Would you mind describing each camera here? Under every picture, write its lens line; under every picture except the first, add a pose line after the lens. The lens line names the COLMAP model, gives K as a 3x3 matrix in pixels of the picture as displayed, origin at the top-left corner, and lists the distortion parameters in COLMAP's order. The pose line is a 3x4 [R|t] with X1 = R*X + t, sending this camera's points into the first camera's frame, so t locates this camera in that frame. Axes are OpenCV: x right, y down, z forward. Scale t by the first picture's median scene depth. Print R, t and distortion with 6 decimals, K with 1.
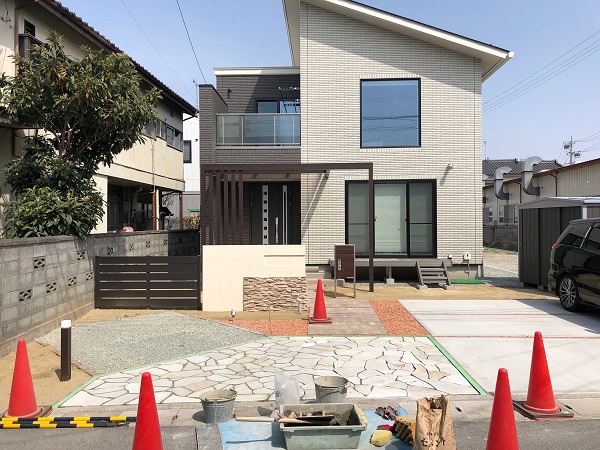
lens RADIAL K [[492.1, 0, 301.5], [0, 492.1, 219.5], [0, 0, 1]] dist [0.059606, -0.070661]
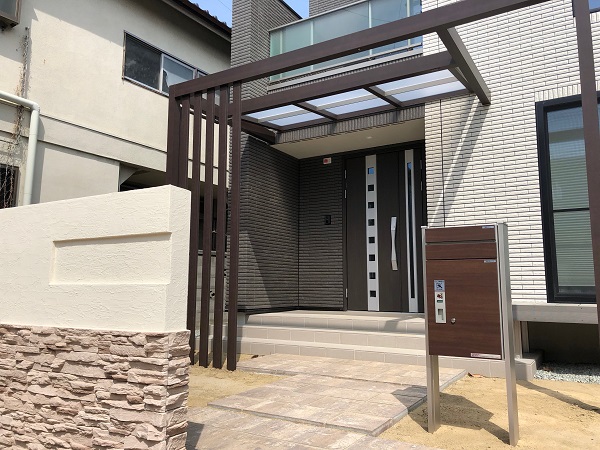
lens RADIAL K [[492.1, 0, 300.8], [0, 492.1, 221.0], [0, 0, 1]] dist [0.059606, -0.070661]
pose [[0.874878, -0.057116, -0.480964, 0.115922], [-0.002660, 0.992441, -0.122694, 0.067148], [0.484336, 0.108622, 0.868113, 0.595607]]
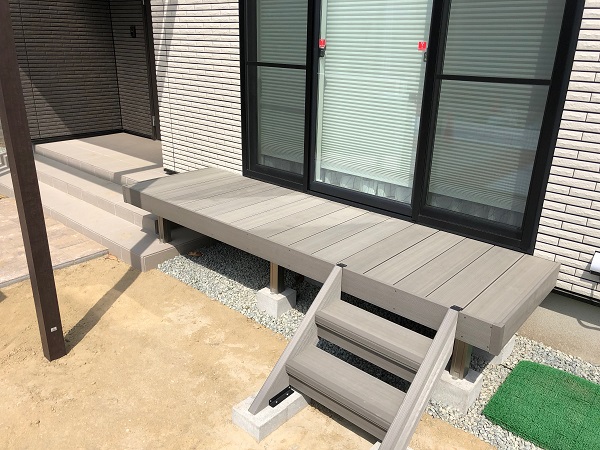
lens RADIAL K [[492.1, 0, 303.9], [0, 492.1, 225.5], [0, 0, 1]] dist [0.059606, -0.070661]
pose [[0.780140, 0.241892, -0.576948, 0.332465], [-0.021860, 0.932202, 0.361277, -0.008933], [0.625222, -0.269235, 0.732536, 0.809376]]
